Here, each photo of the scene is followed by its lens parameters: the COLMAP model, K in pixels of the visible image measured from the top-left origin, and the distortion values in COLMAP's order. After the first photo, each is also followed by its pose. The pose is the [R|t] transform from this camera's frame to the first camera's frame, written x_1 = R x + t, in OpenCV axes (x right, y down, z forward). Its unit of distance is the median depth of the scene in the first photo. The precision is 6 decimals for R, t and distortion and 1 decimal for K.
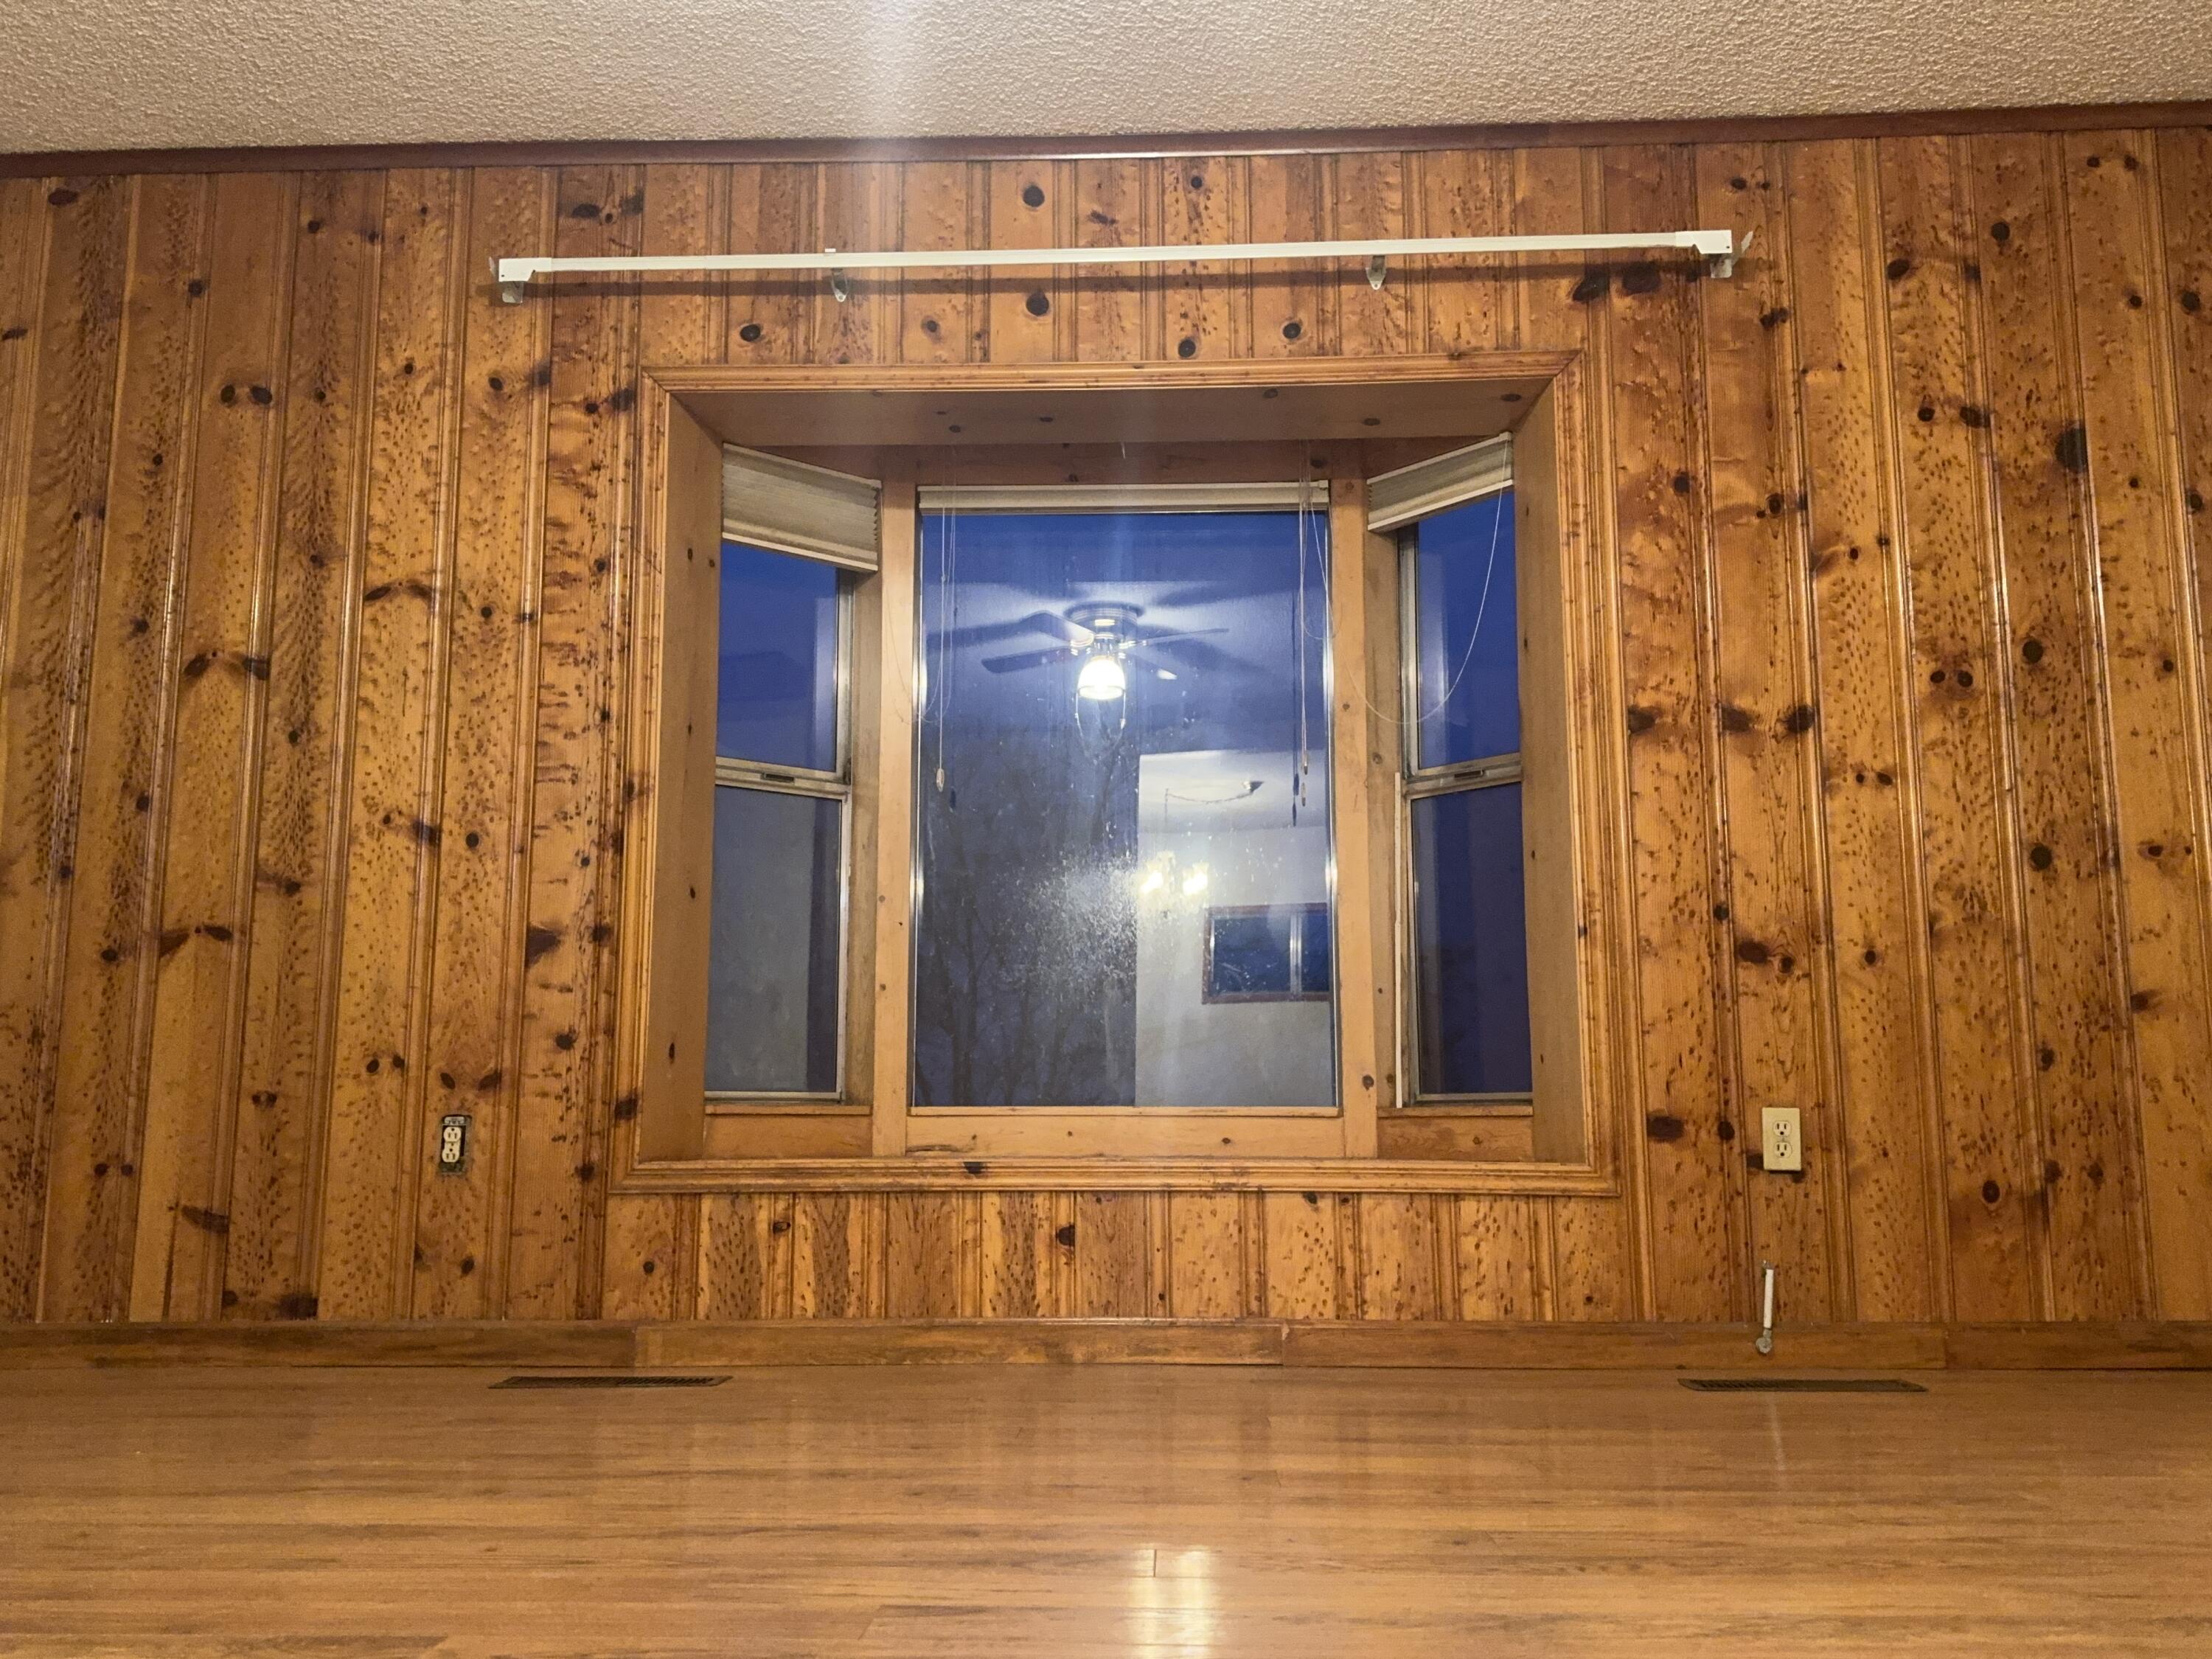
lens RADIAL K [[1927.8, 0, 1107.5], [0, 1927.8, 841.9], [0, 0, 1]] dist [0.055329, -0.033365]
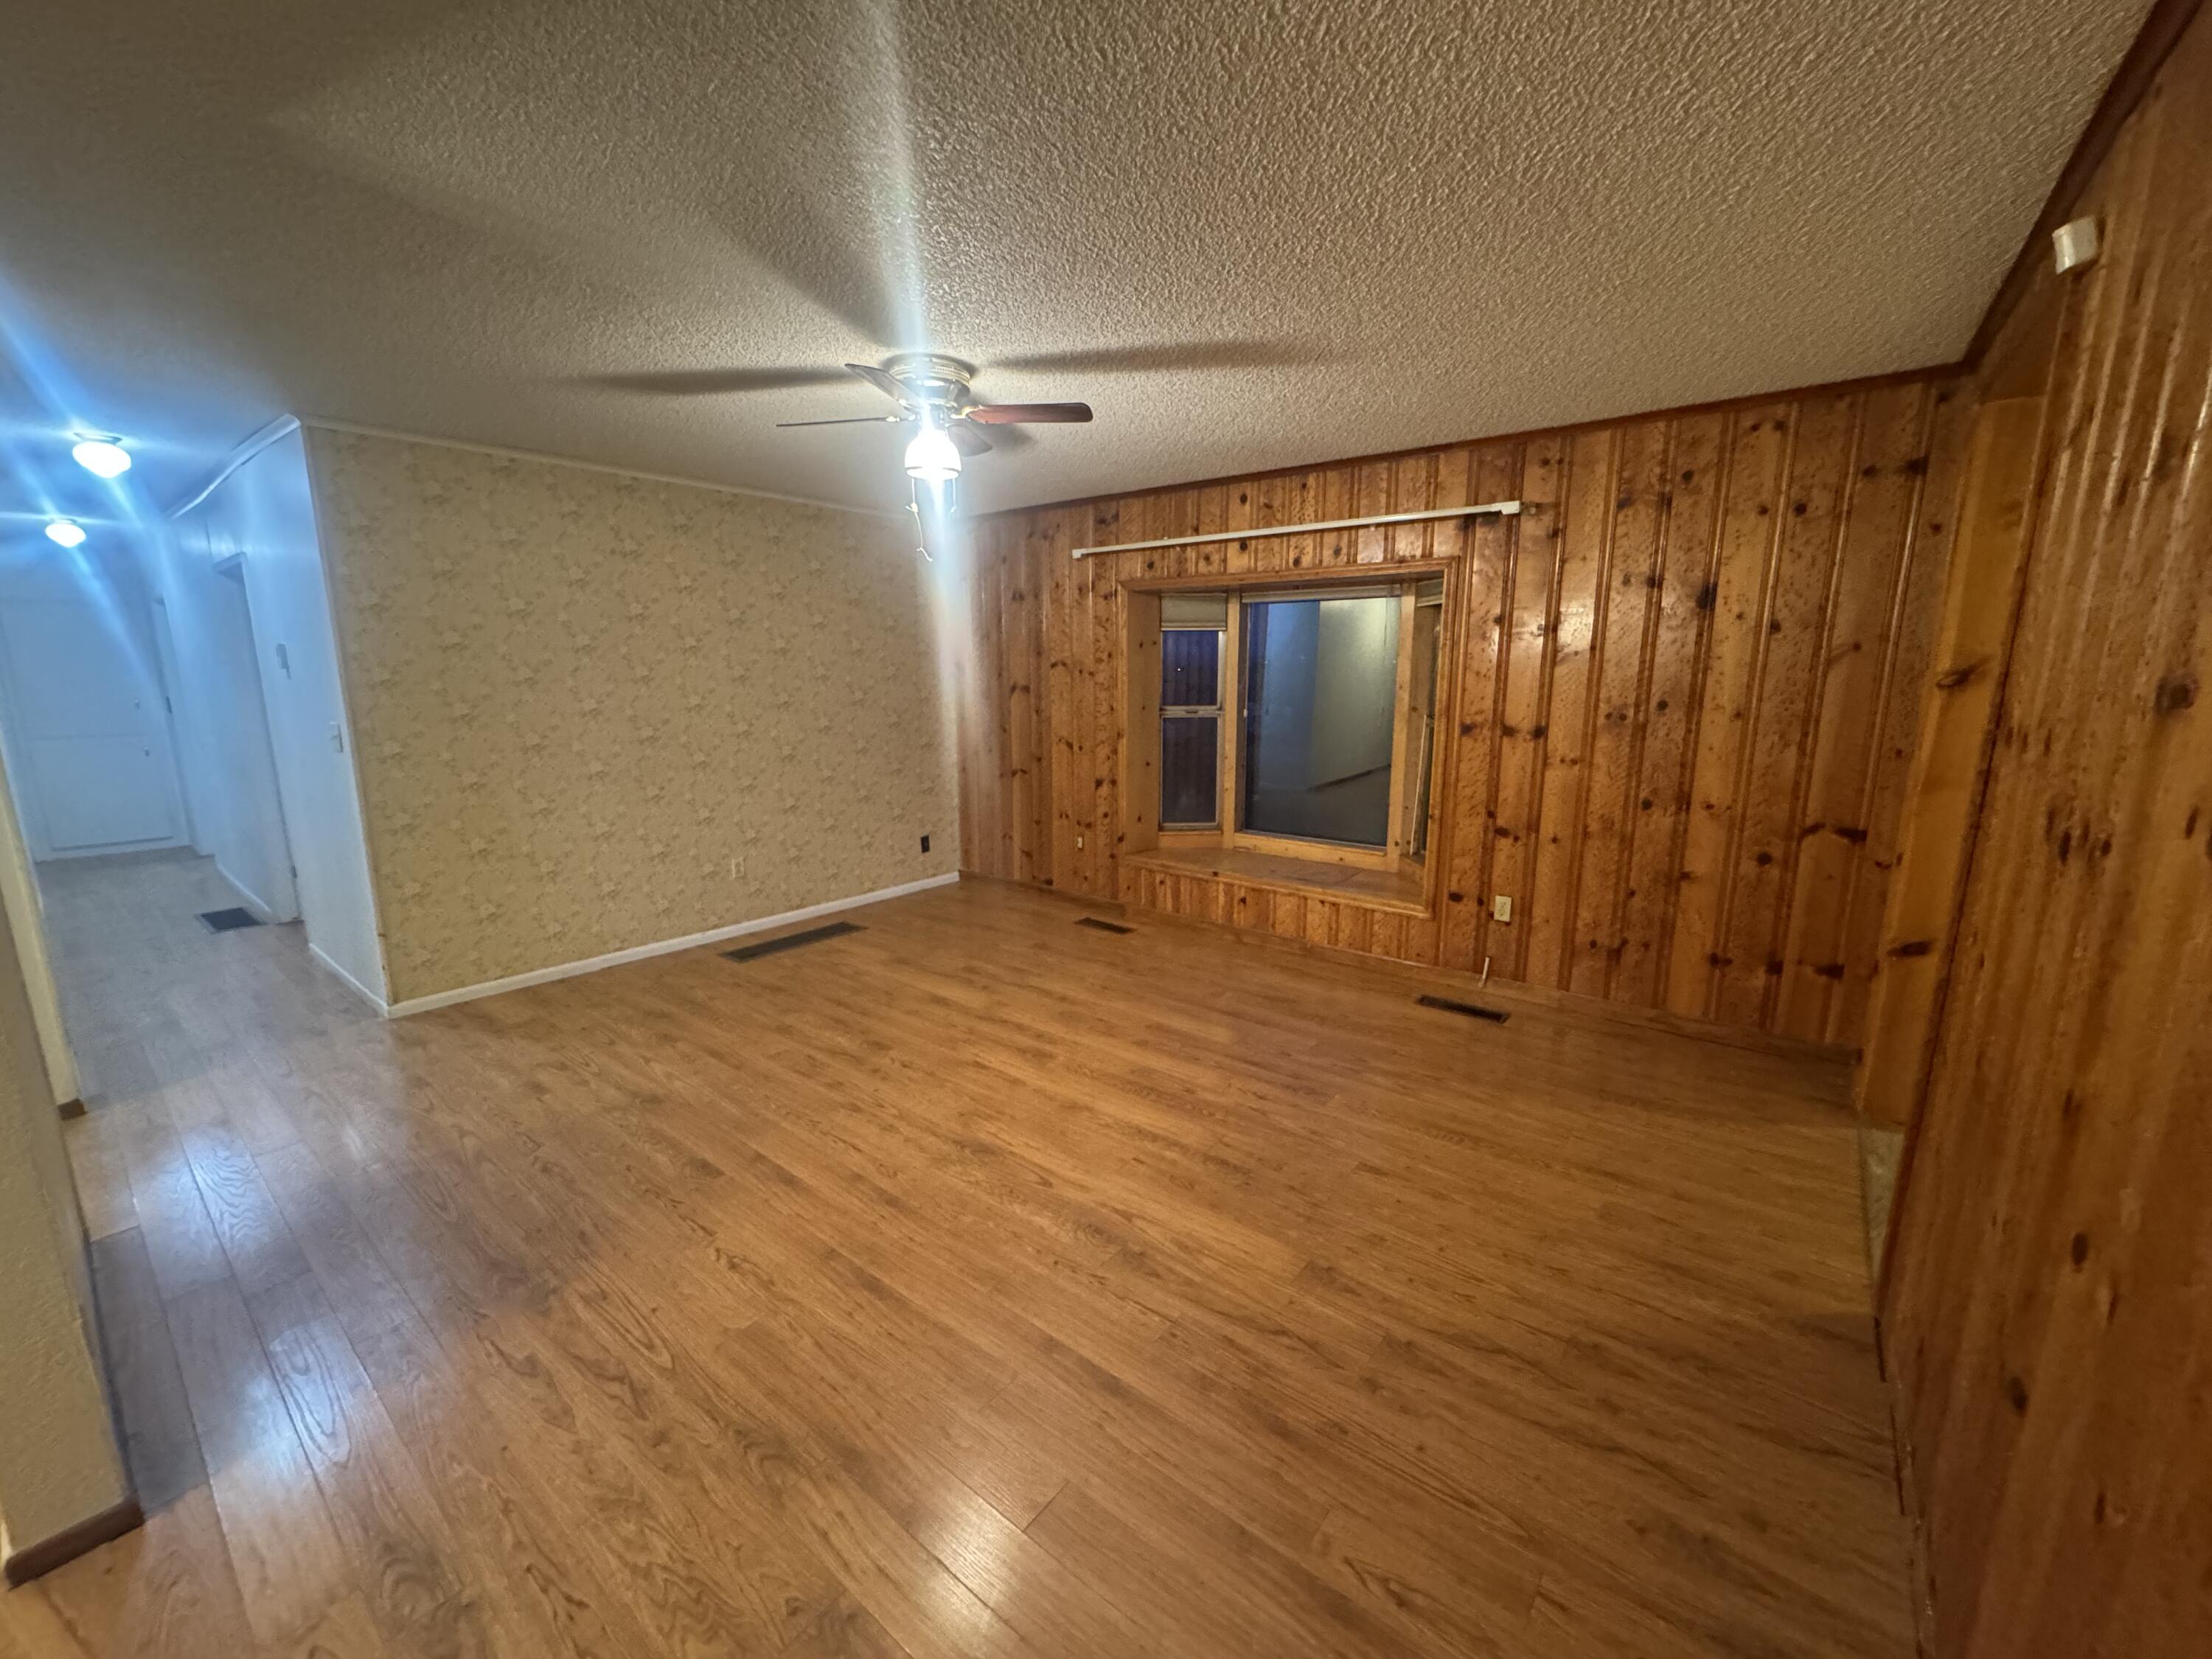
lens RADIAL K [[878.0, 0, 1101.7], [0, 878.0, 825.6], [0, 0, 1]] dist [-0.004035, 0.000307]
pose [[0.804596, 0.103979, -0.584648, 0.542934], [0.097422, 0.948096, 0.302691, -0.309255], [0.585776, -0.300502, 0.752705, -0.082895]]
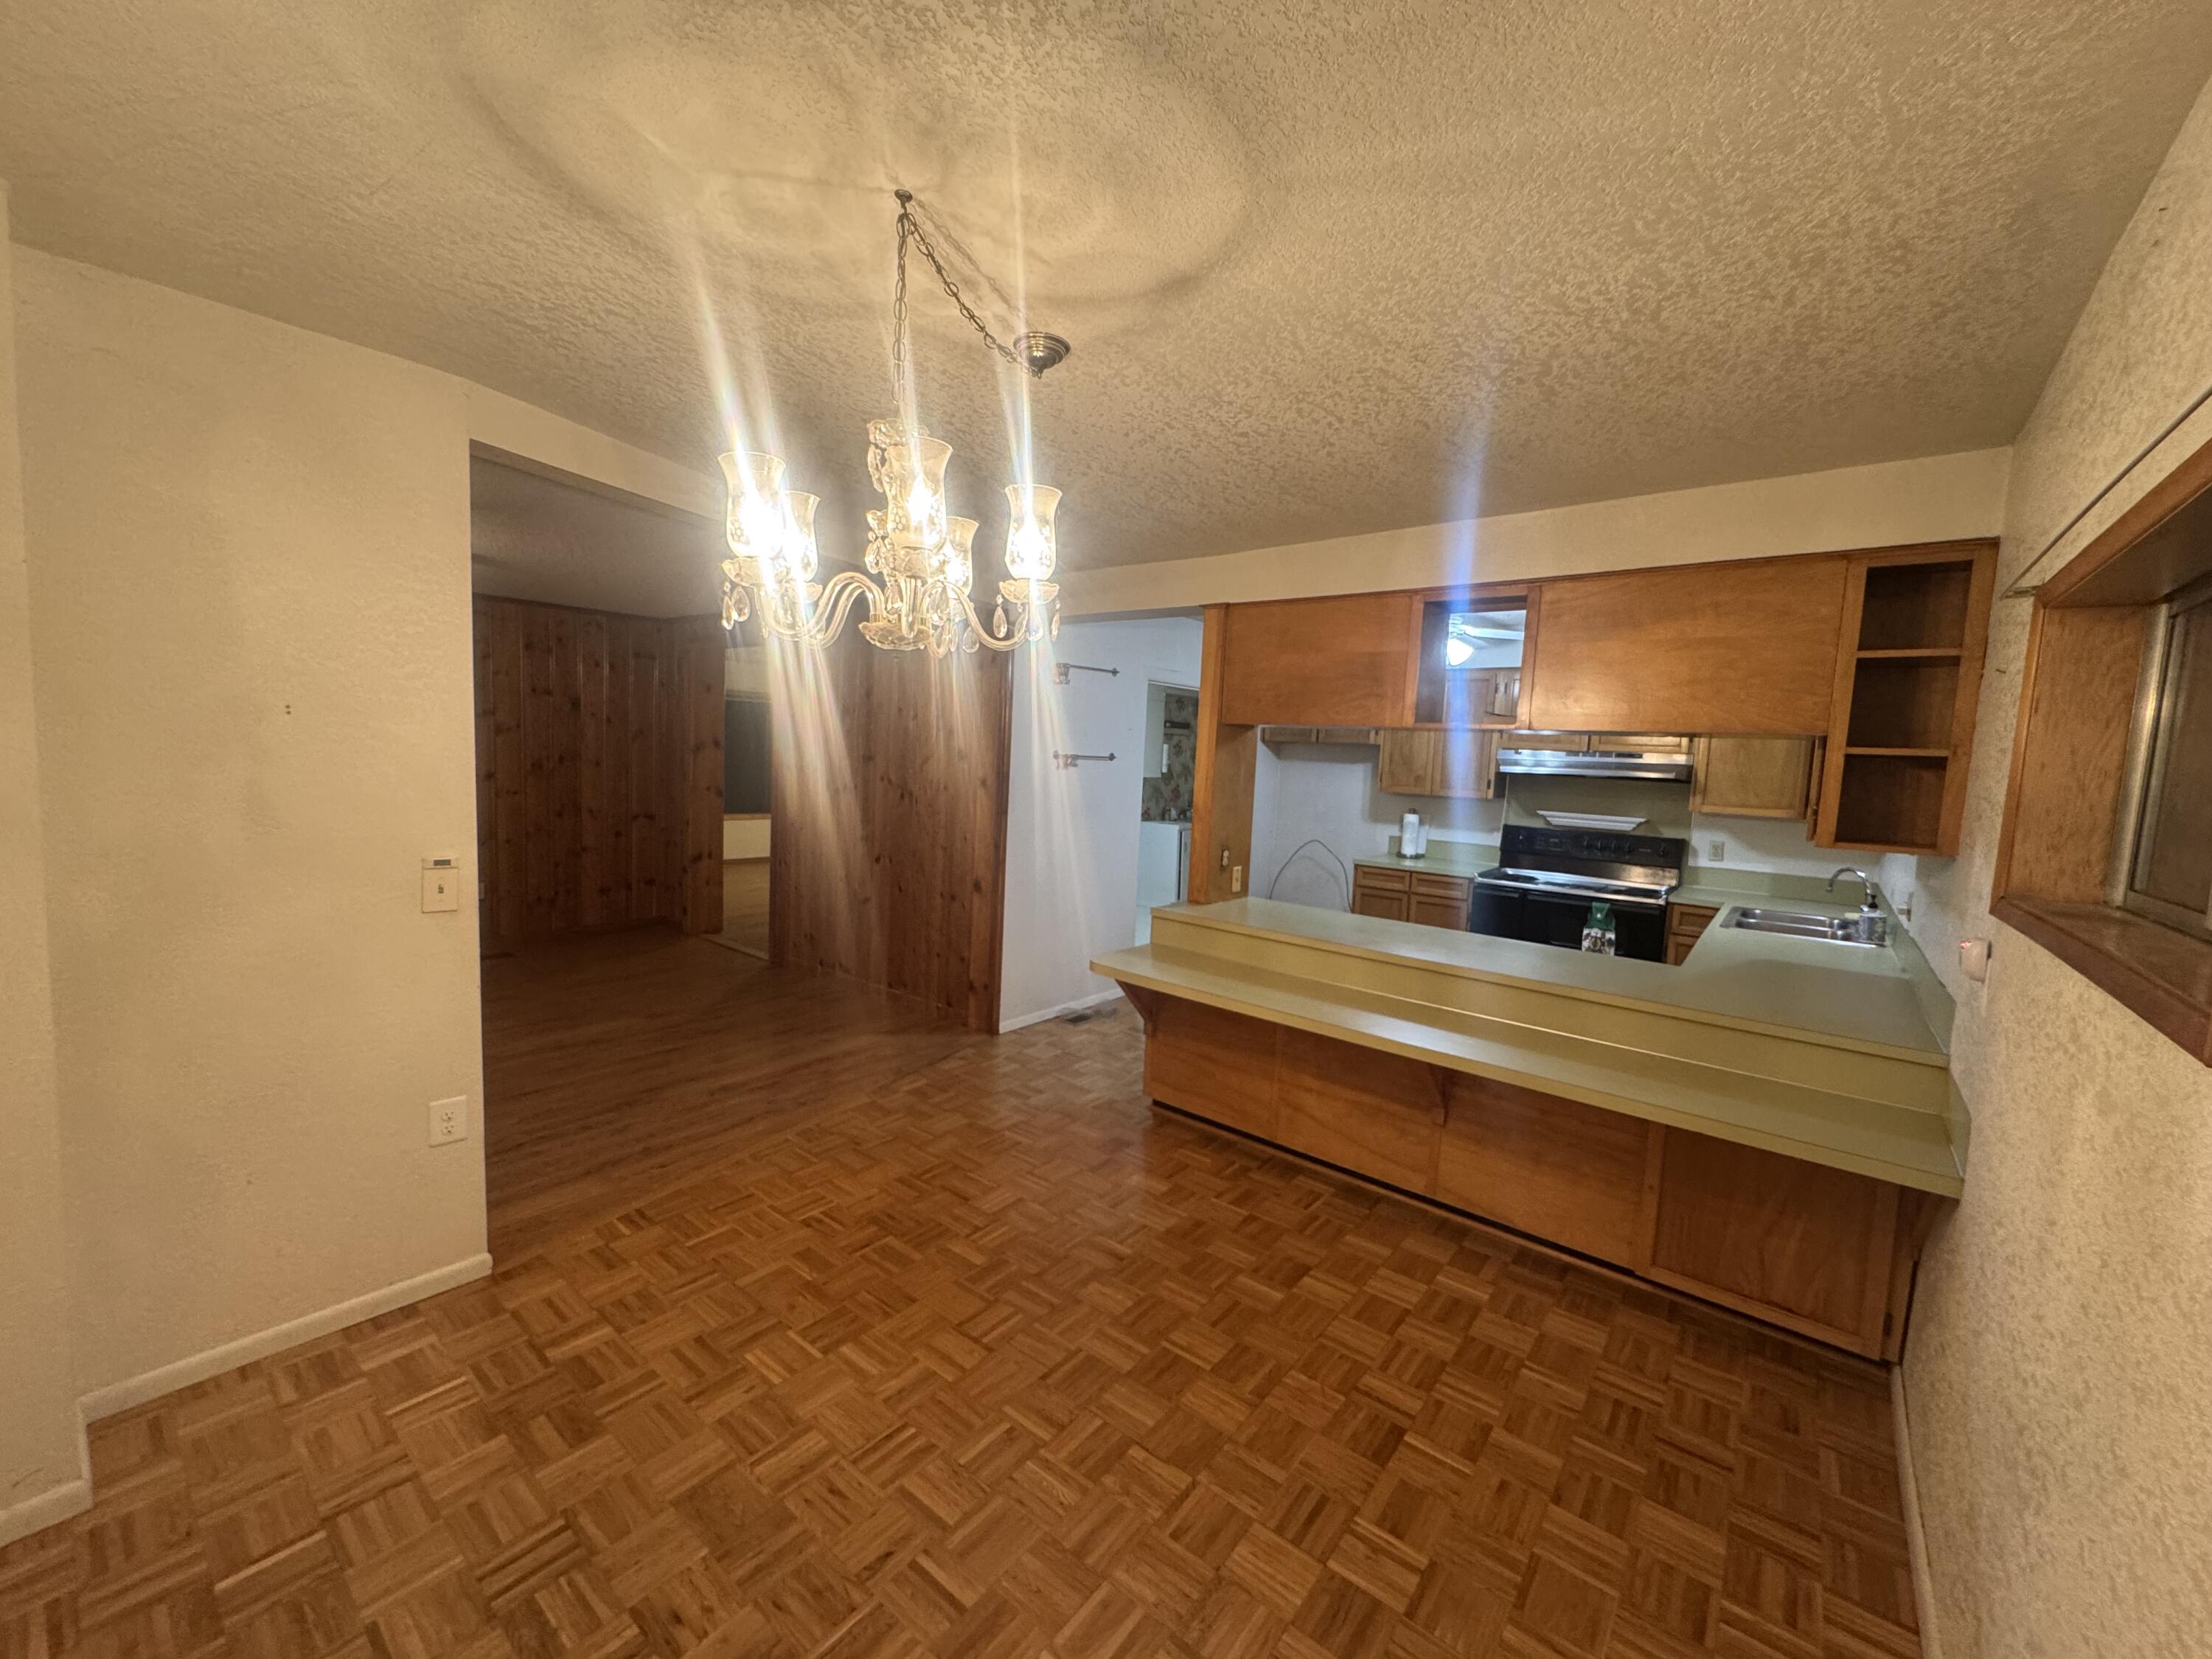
lens RADIAL K [[878.0, 0, 1110.8], [0, 878.0, 822.7], [0, 0, 1]] dist [-0.004035, 0.000307]
pose [[0.595400, -0.041438, 0.802360, -0.257685], [-0.164795, 0.971137, 0.172442, -0.439346], [-0.786347, -0.234897, 0.571386, -0.830919]]
